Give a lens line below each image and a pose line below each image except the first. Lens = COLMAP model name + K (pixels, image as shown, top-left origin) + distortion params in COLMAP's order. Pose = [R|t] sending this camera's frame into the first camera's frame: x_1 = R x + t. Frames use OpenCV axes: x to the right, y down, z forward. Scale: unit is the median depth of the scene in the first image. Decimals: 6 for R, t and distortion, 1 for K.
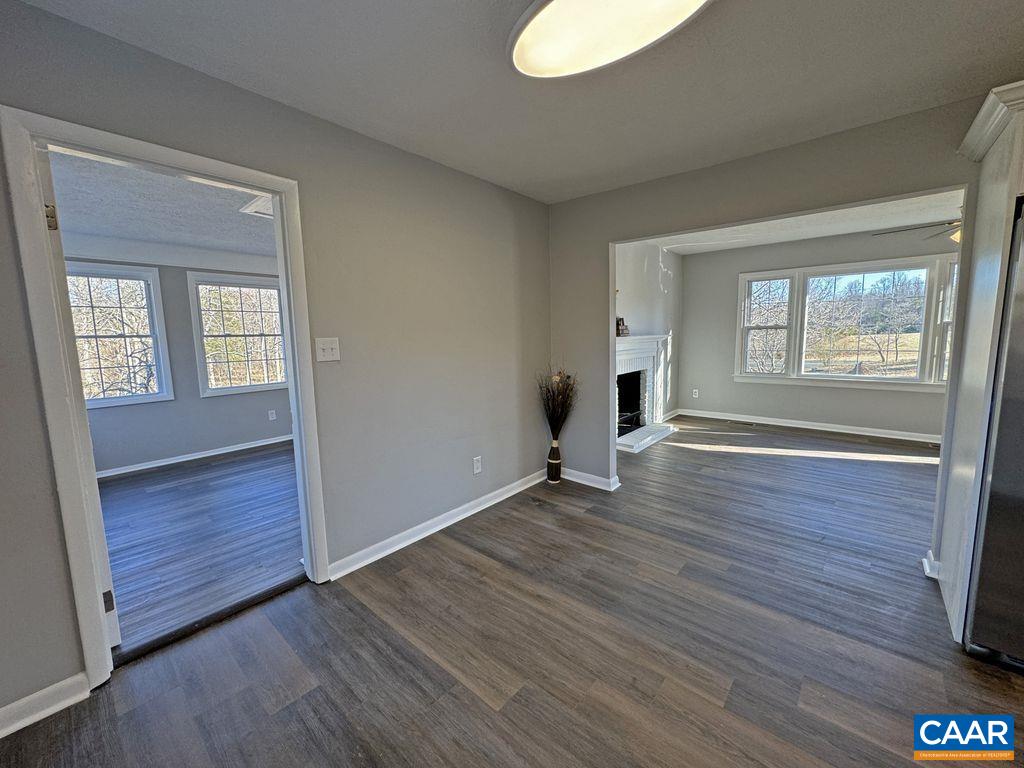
lens RADIAL K [[408.2, 0, 511.2], [0, 408.2, 381.3], [0, 0, 1]] dist [-0.003234, 0.000428]
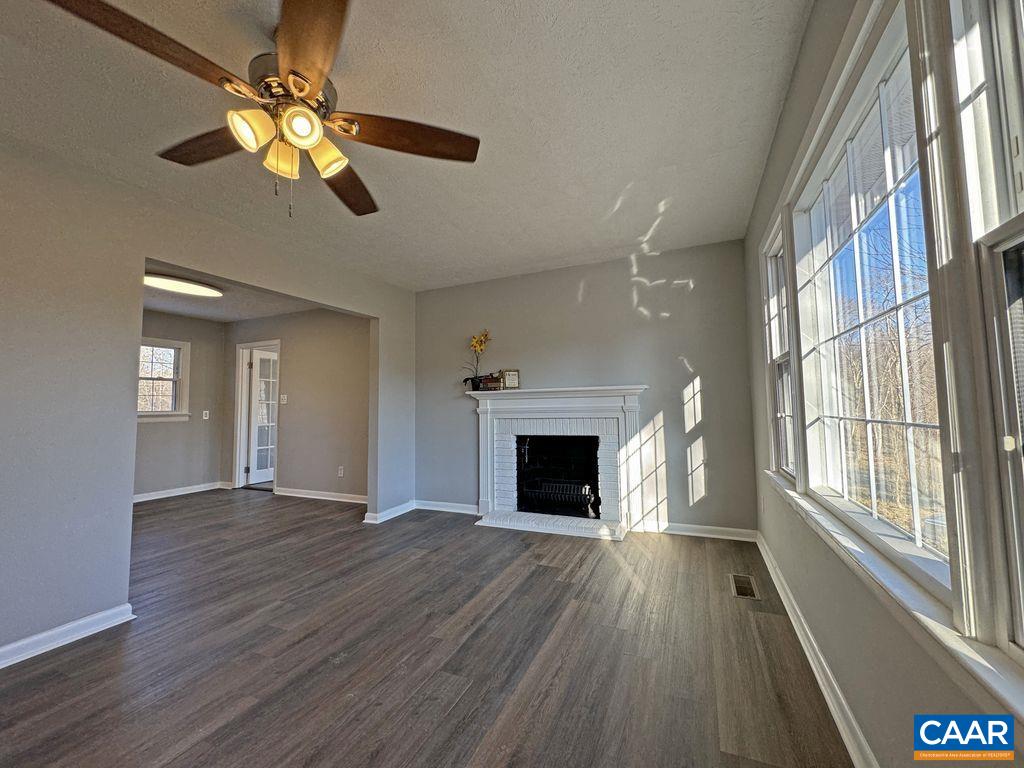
lens RADIAL K [[408.2, 0, 511.2], [0, 408.2, 381.3], [0, 0, 1]] dist [-0.003234, 0.000428]
pose [[0.282763, -0.048019, -0.957987, 1.839181], [-0.099436, 0.991898, -0.079068, -0.099371], [0.954022, 0.117616, 0.275697, 1.263377]]
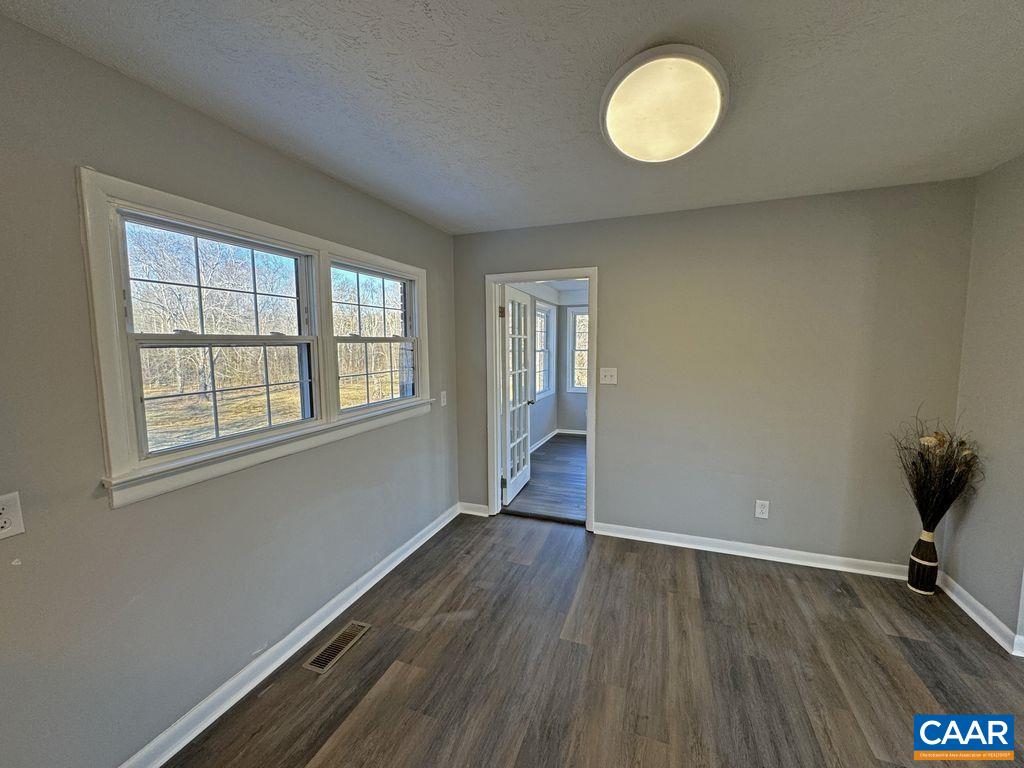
lens RADIAL K [[408.2, 0, 511.2], [0, 408.2, 381.3], [0, 0, 1]] dist [-0.003234, 0.000428]
pose [[0.343975, 0.105644, -0.933017, 0.605524], [-0.106029, 0.991665, 0.073195, -0.099363], [0.932973, 0.073750, 0.352309, 0.131127]]
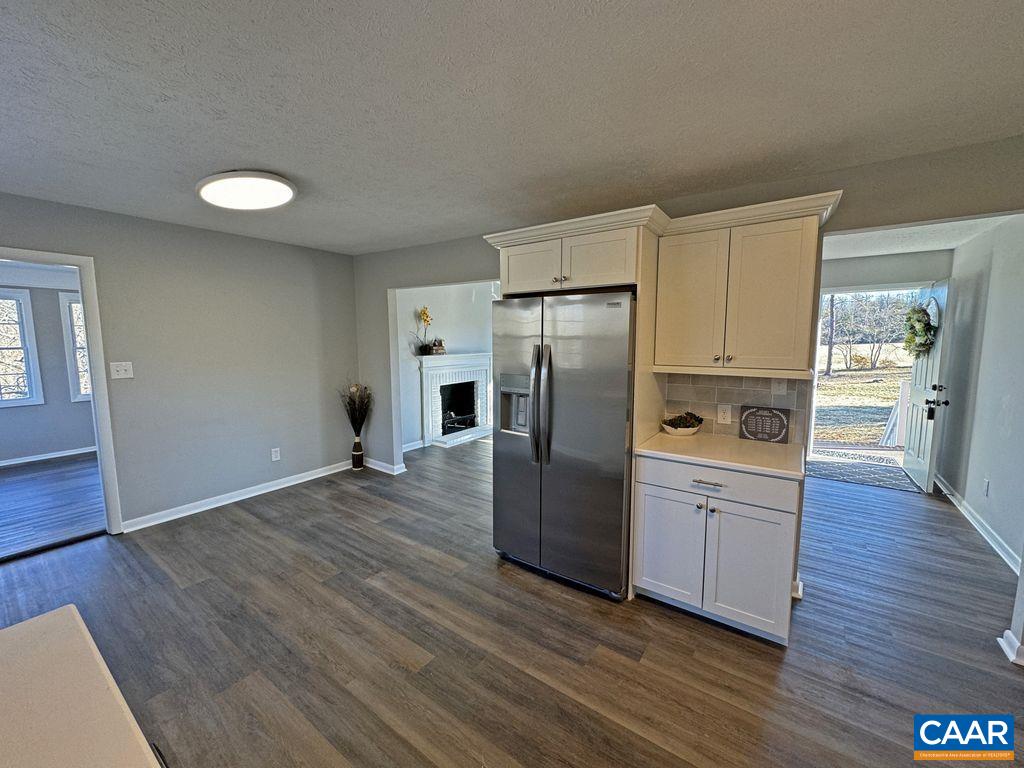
lens RADIAL K [[410.1, 0, 511.8], [0, 410.1, 381.8], [0, 0, 1]] dist [0.000720, -0.000617]
pose [[0.995624, 0.007904, 0.093114, 0.605249], [-0.006986, 0.999924, -0.010175, -0.025214], [-0.093187, 0.009480, 0.995604, -0.436190]]
